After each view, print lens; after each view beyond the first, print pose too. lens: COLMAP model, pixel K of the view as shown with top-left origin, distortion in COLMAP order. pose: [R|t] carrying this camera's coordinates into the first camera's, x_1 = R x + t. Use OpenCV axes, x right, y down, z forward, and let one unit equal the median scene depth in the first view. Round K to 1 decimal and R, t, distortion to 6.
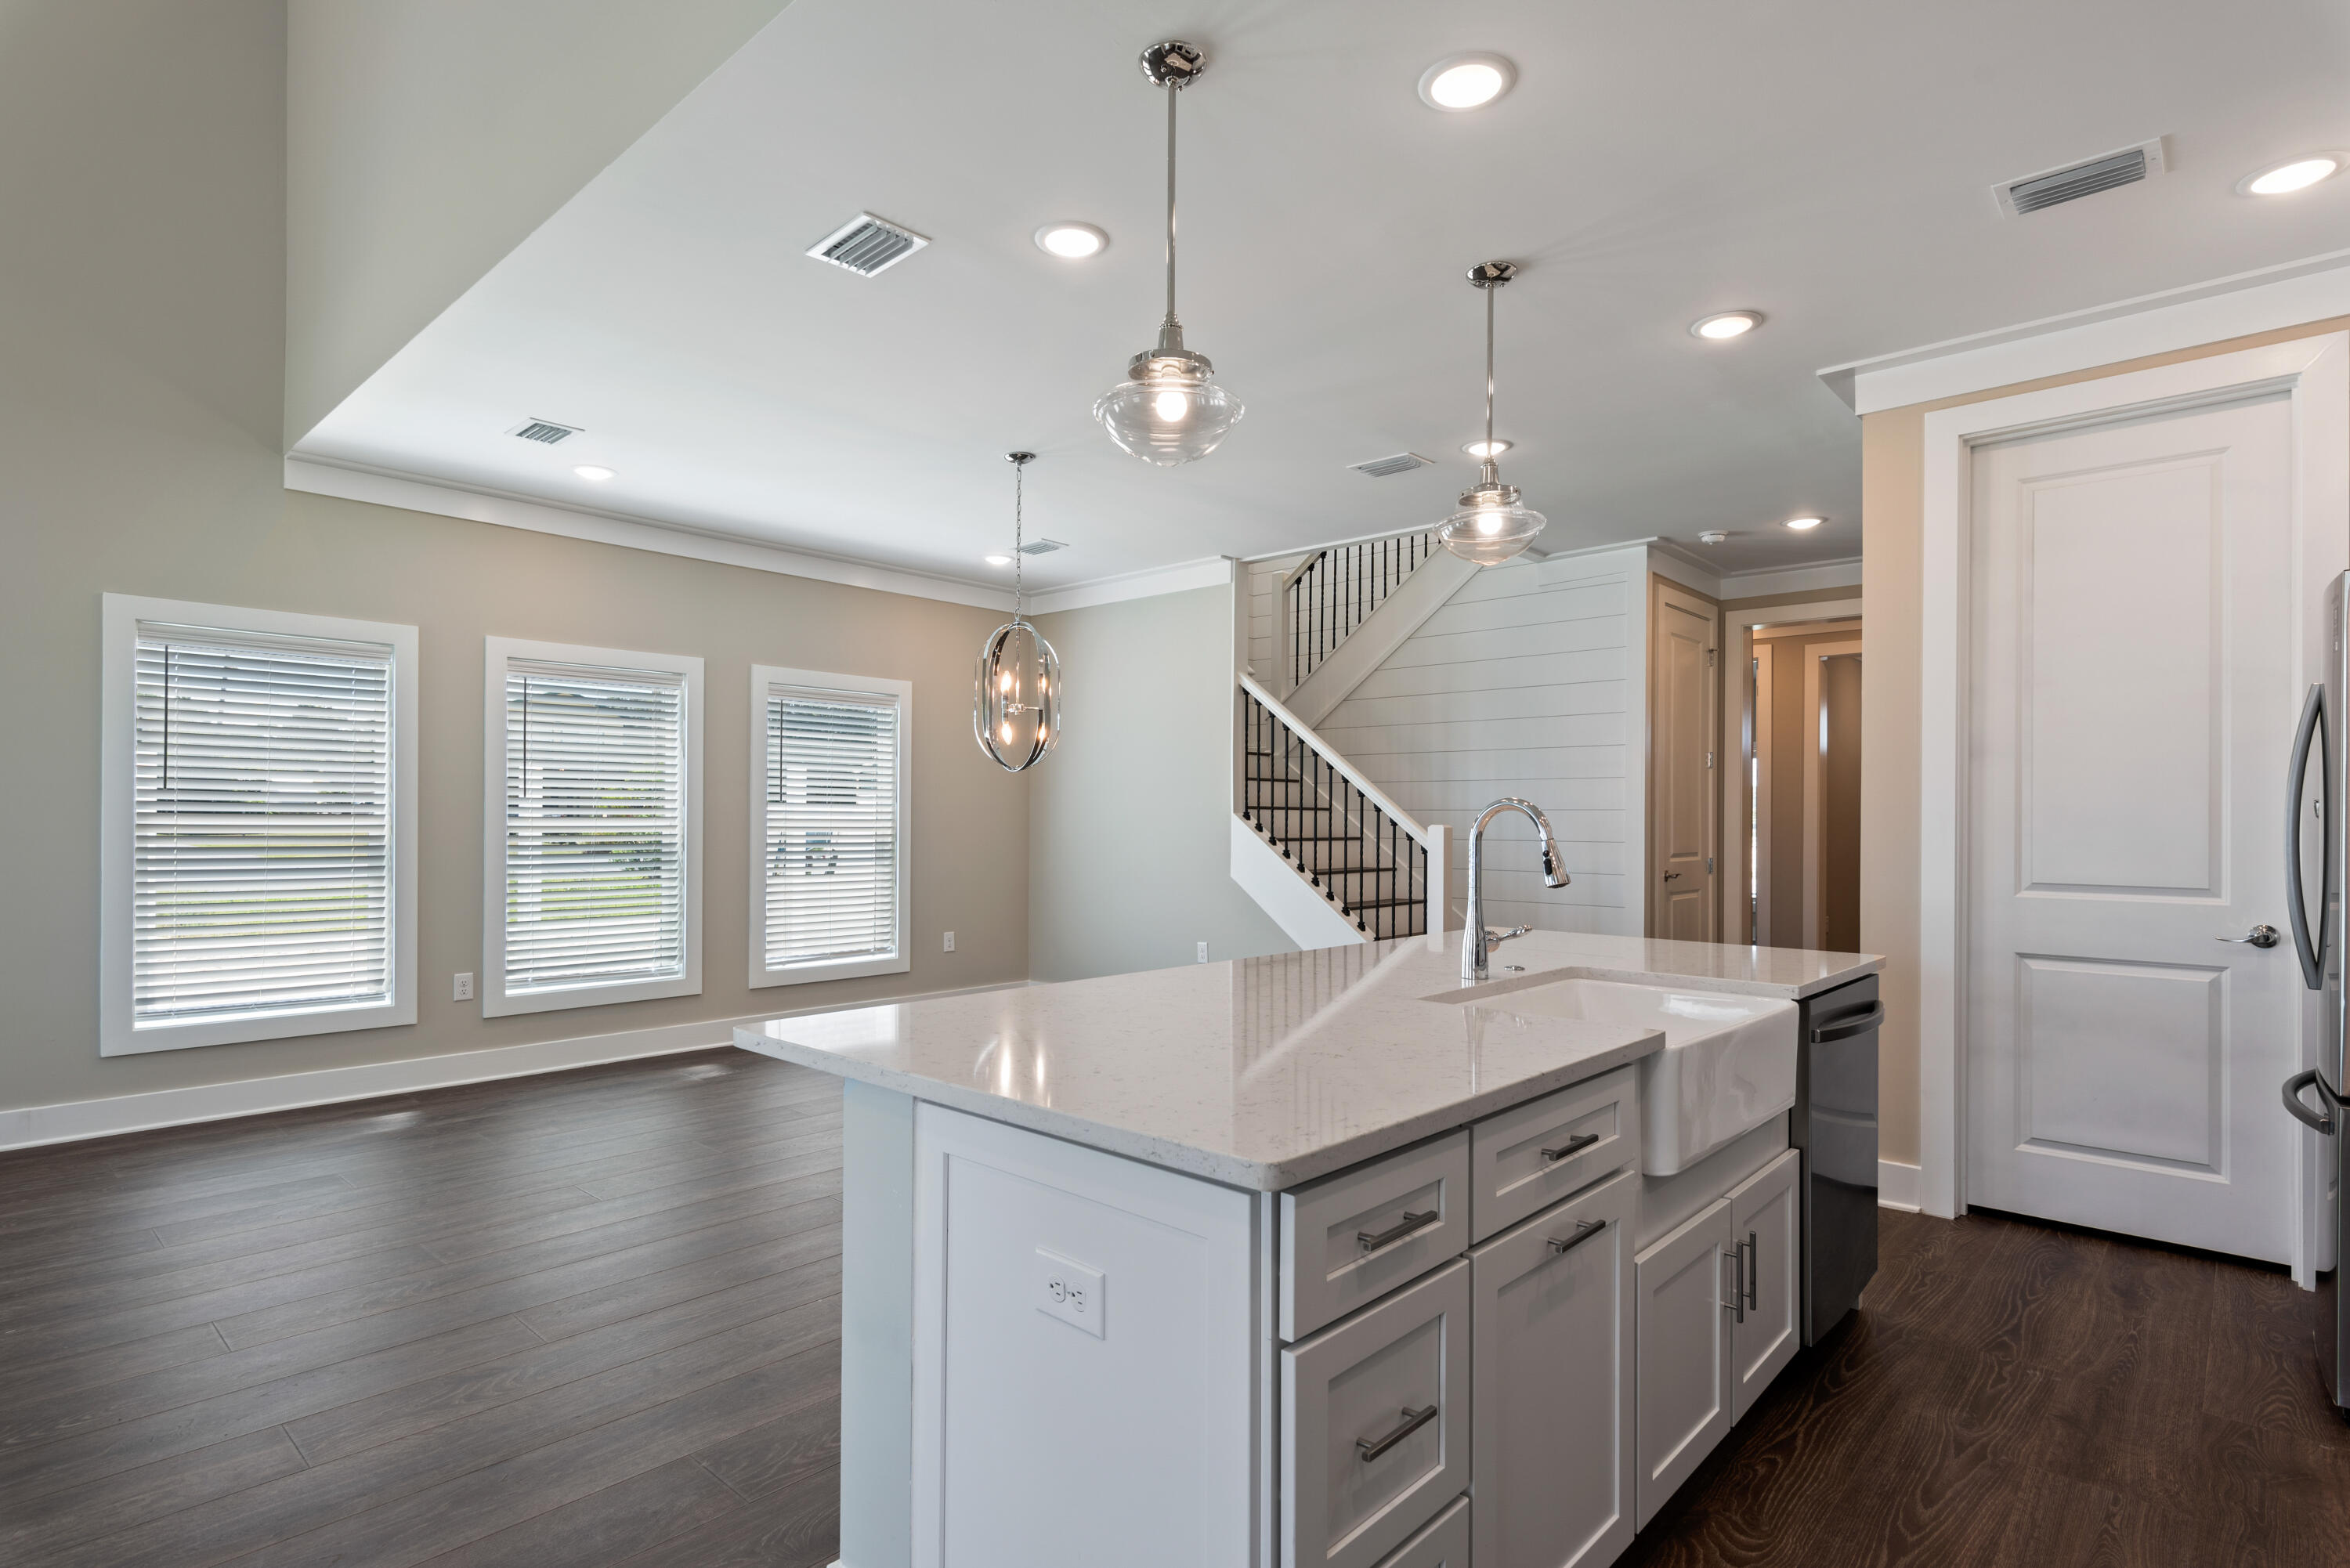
lens RADIAL K [[1149.3, 0, 1121.6], [0, 1149.3, 799.4], [0, 0, 1]] dist [-0.003900, 0.001659]
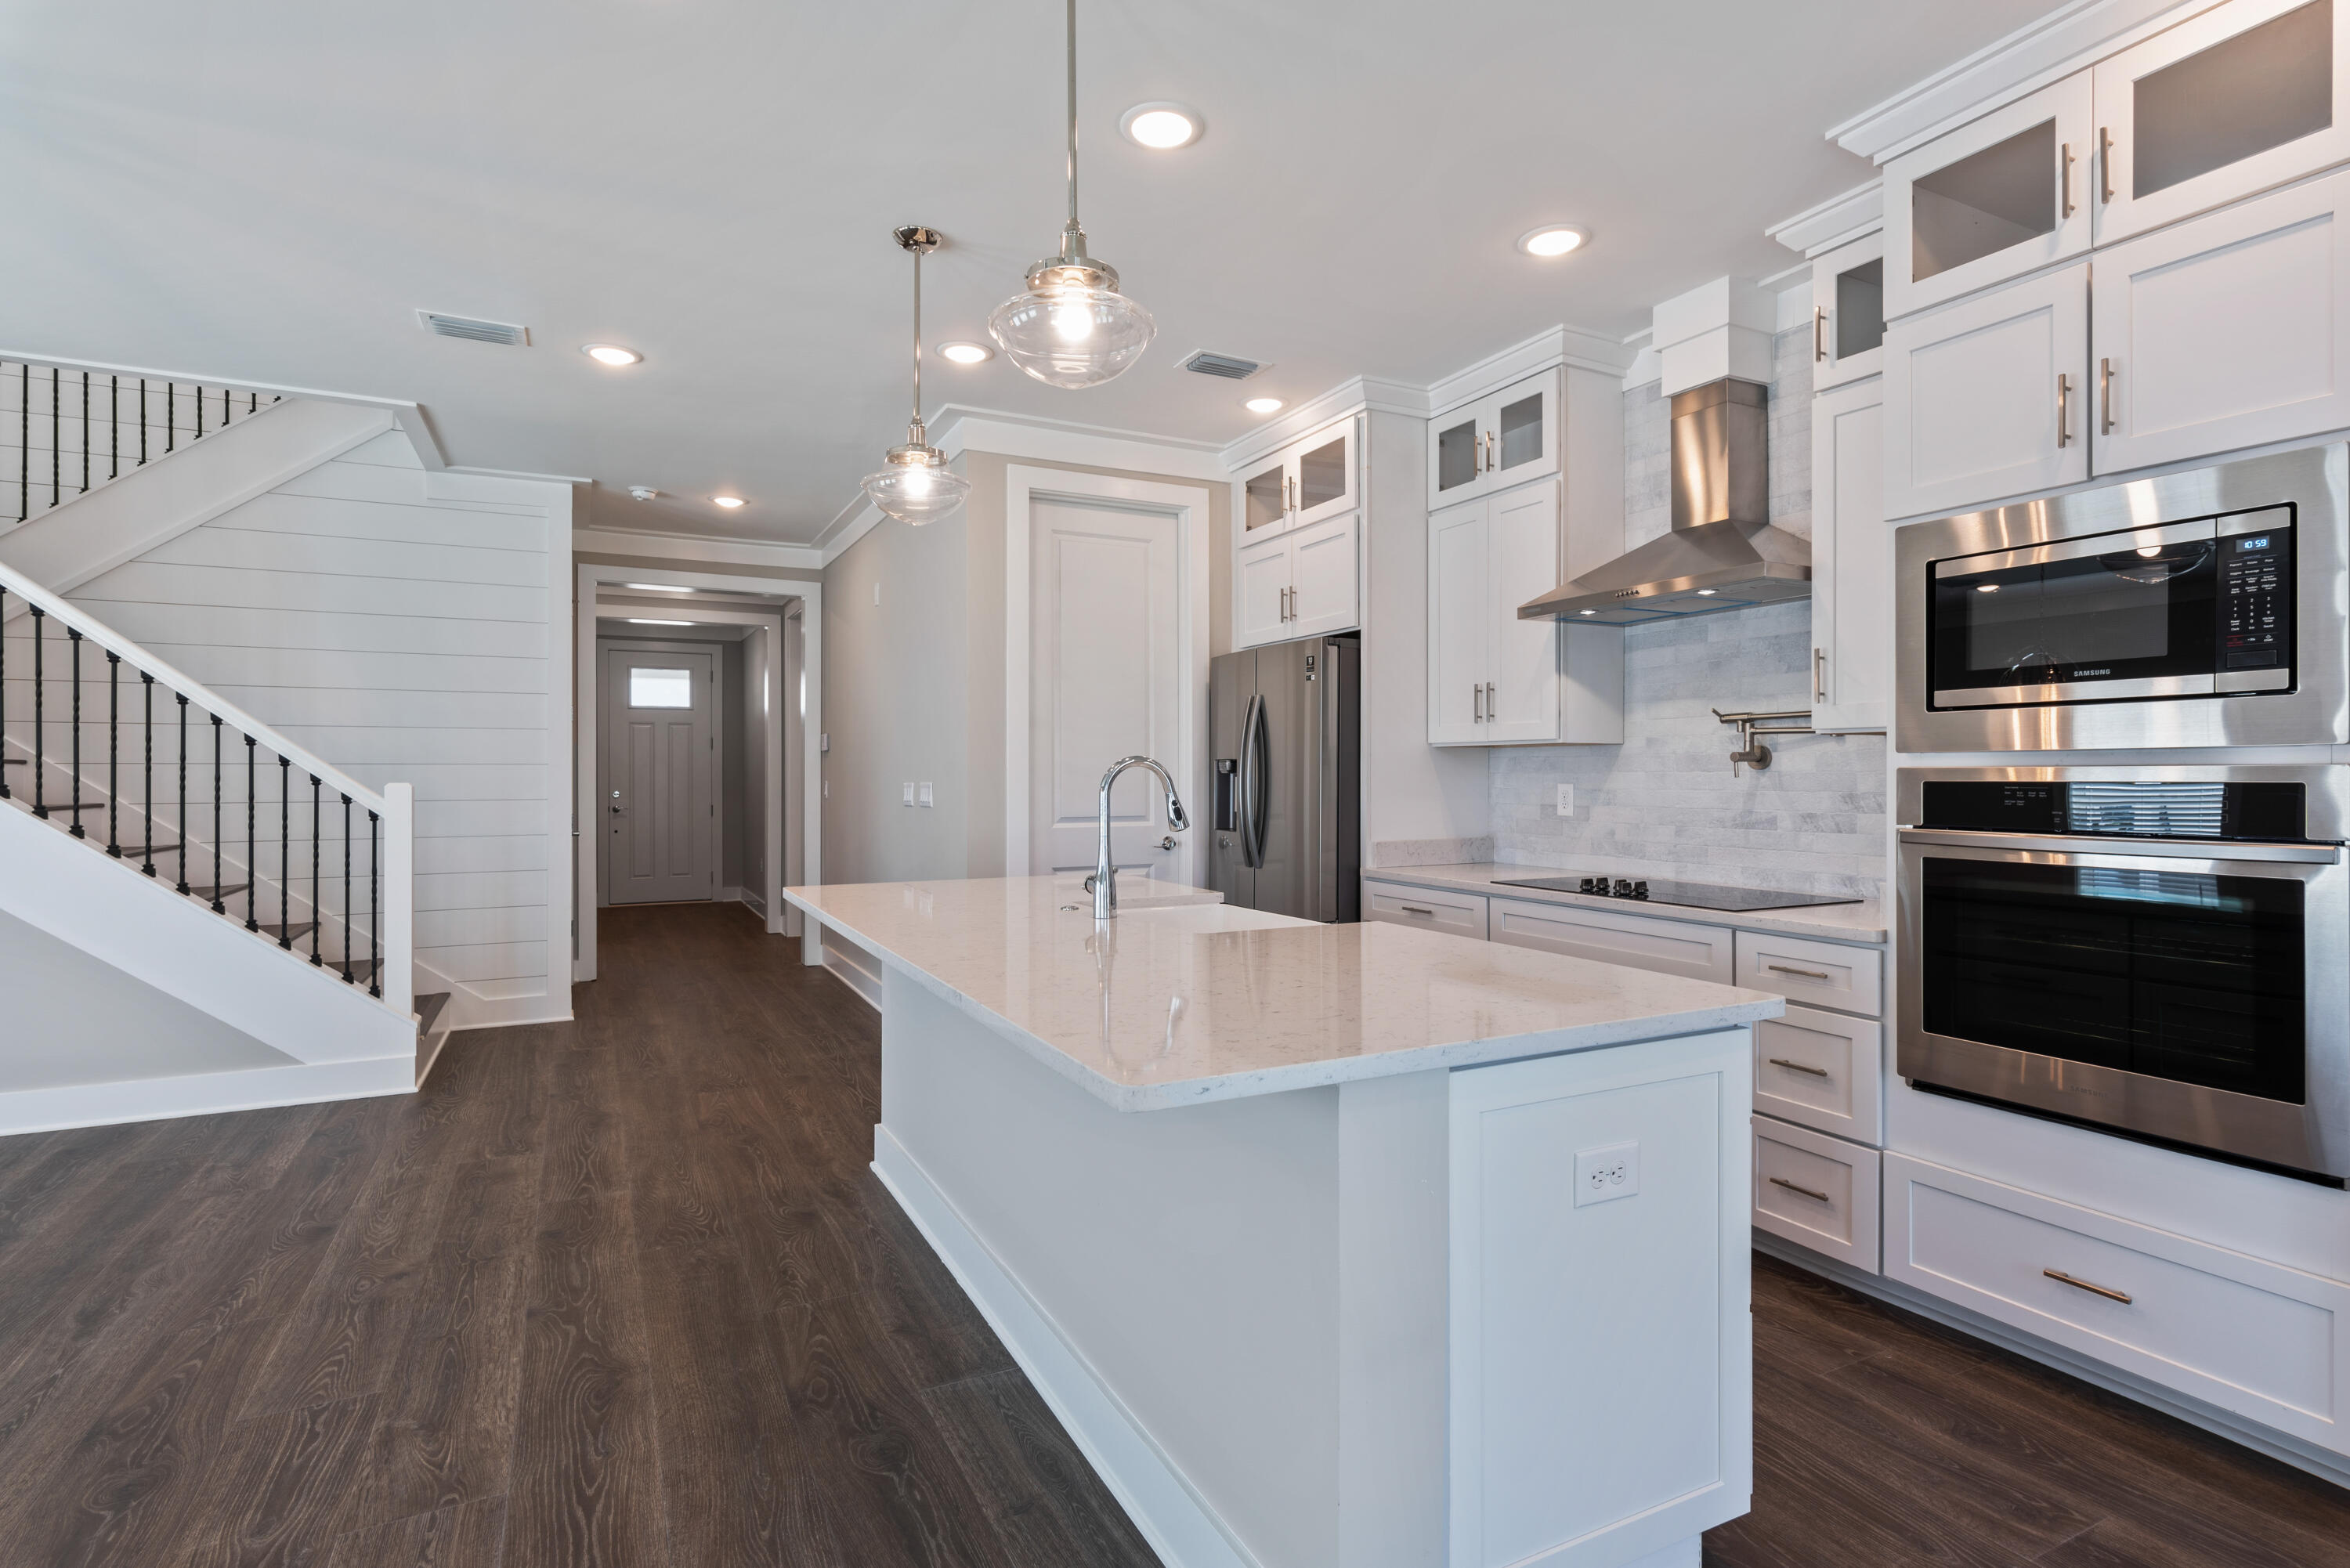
lens RADIAL K [[1149.3, 0, 1195.8], [0, 1149.3, 789.8], [0, 0, 1]] dist [-0.003900, 0.001659]
pose [[0.328657, -0.018150, 0.944275, -0.273901], [-0.010574, 0.999682, 0.022895, 0.002897], [-0.944390, -0.017510, 0.328361, 0.204364]]
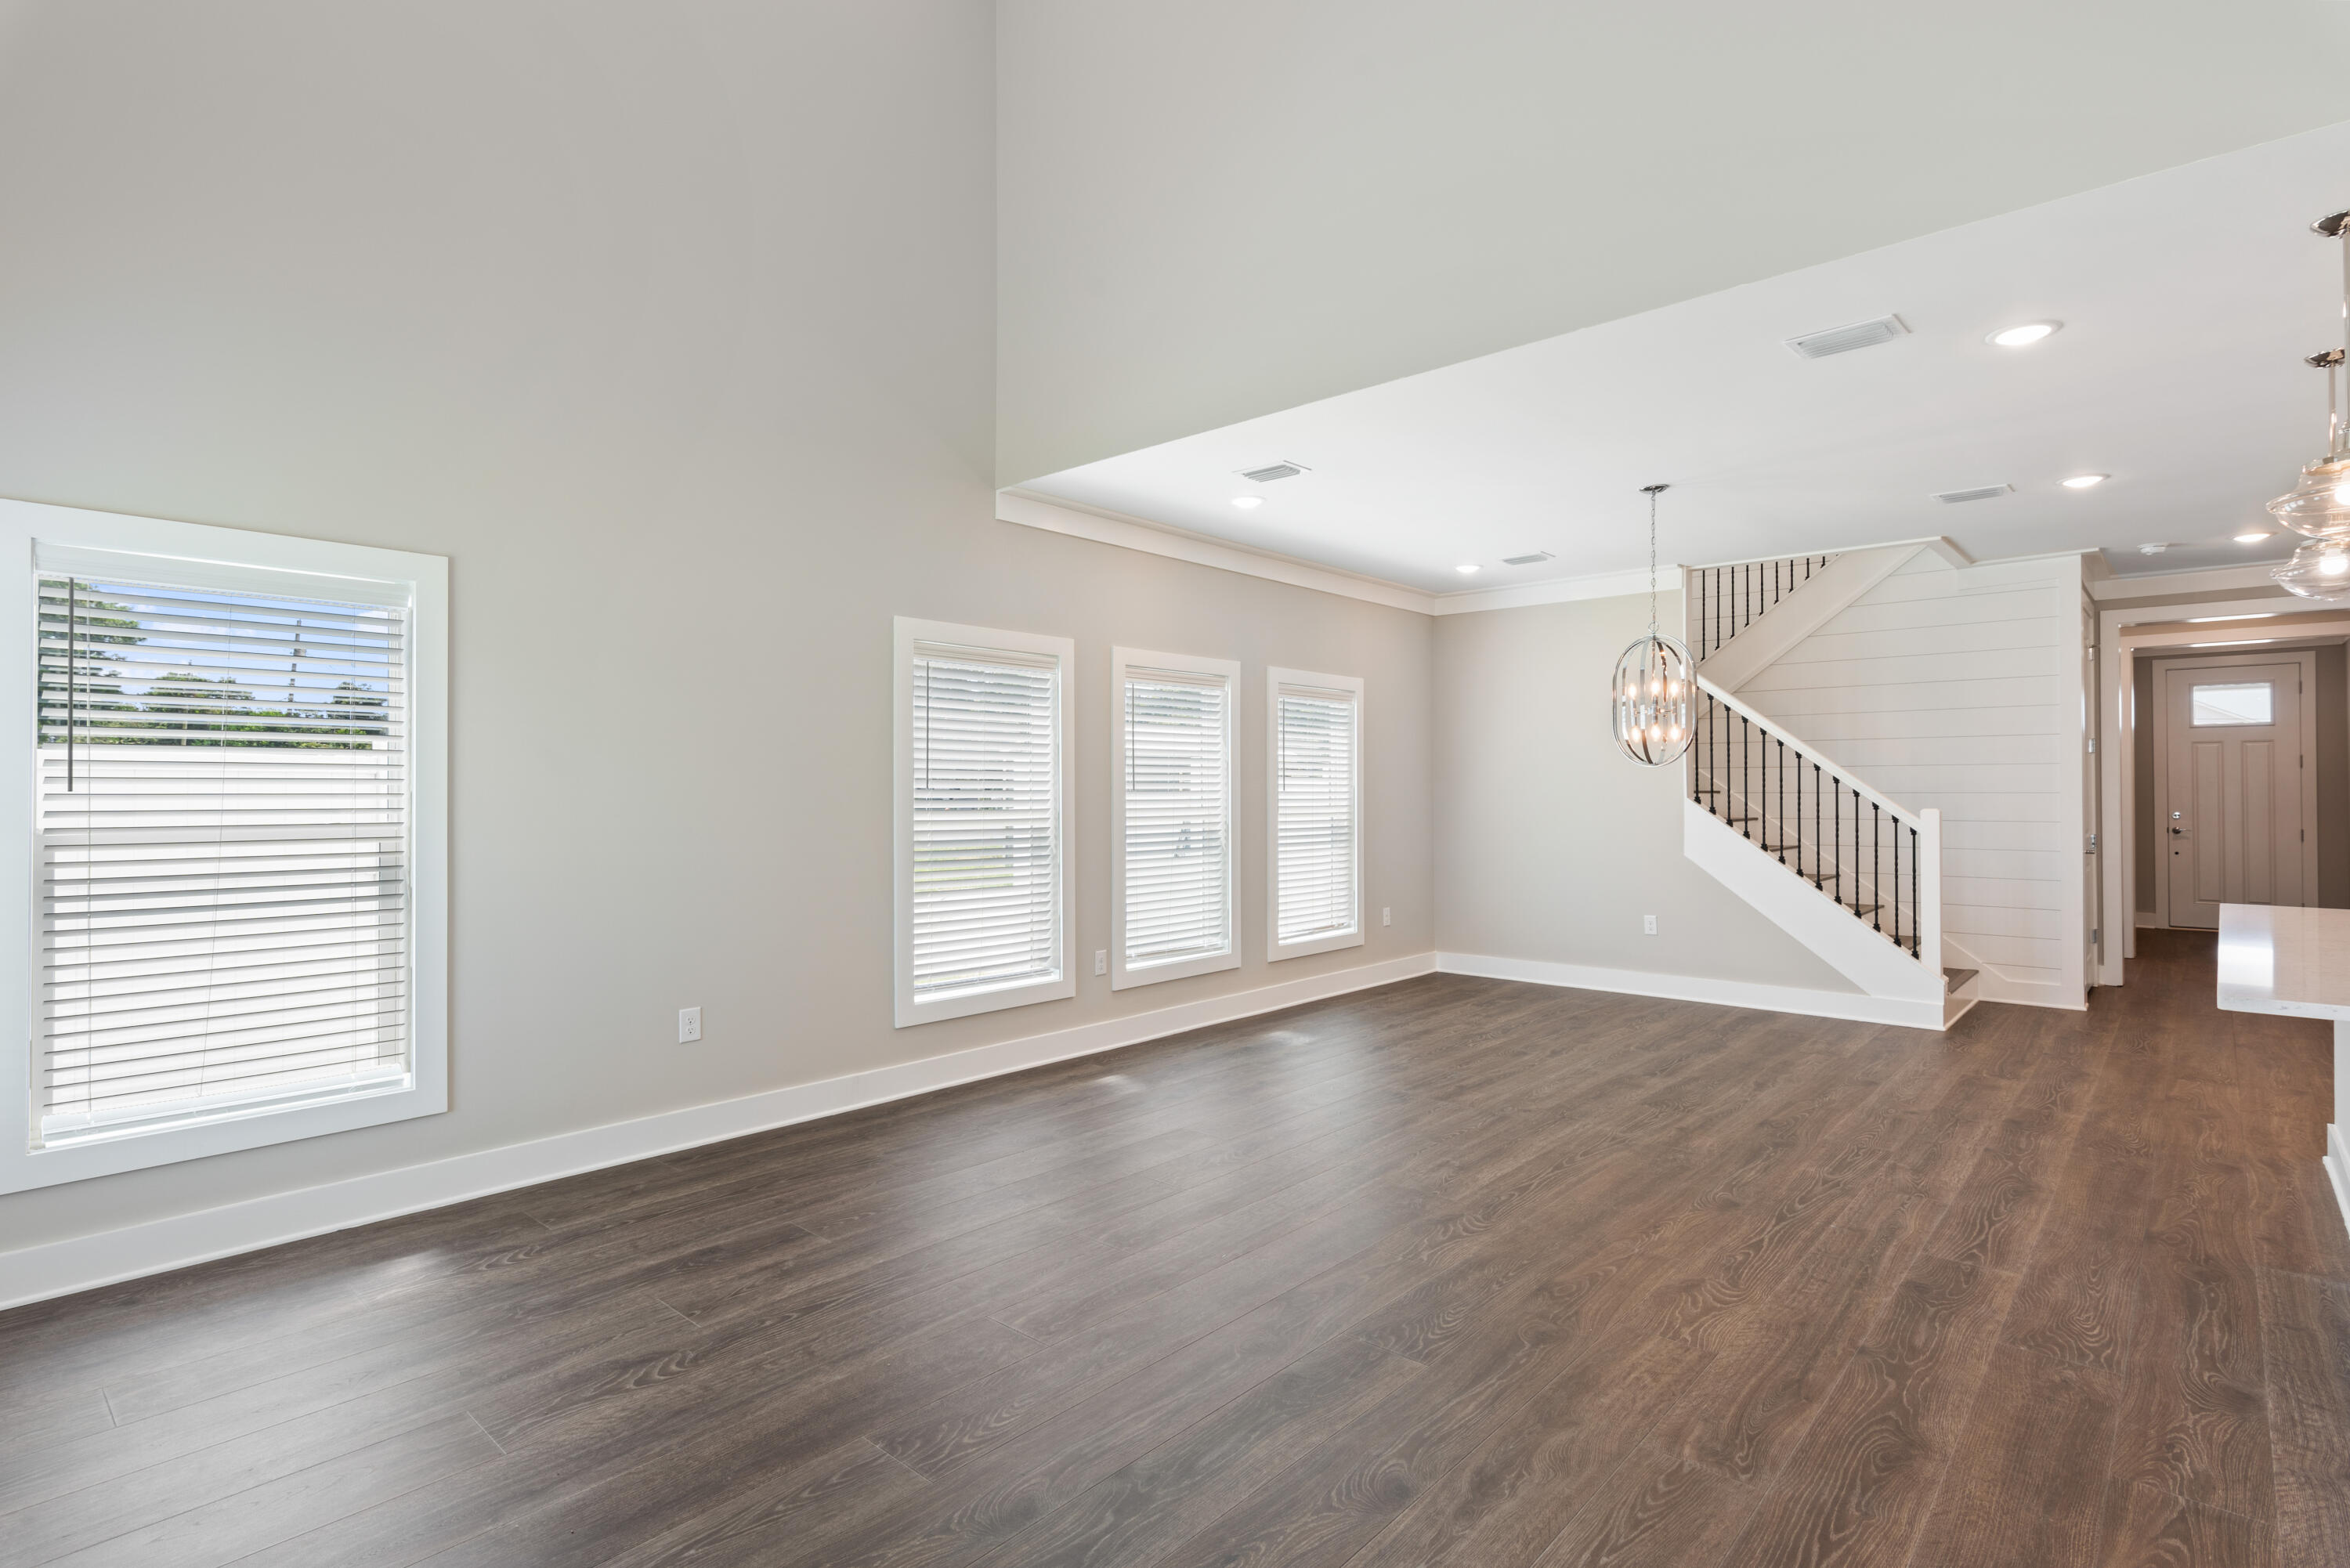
lens RADIAL K [[1168.0, 0, 1177.0], [0, 1168.0, 759.2], [0, 0, 1]] dist [0.006691, 0.000646]
pose [[0.999694, -0.006799, 0.023796, -0.452377], [0.007042, 0.999924, -0.010139, -0.018129], [-0.023725, 0.010304, 0.999665, -0.114107]]
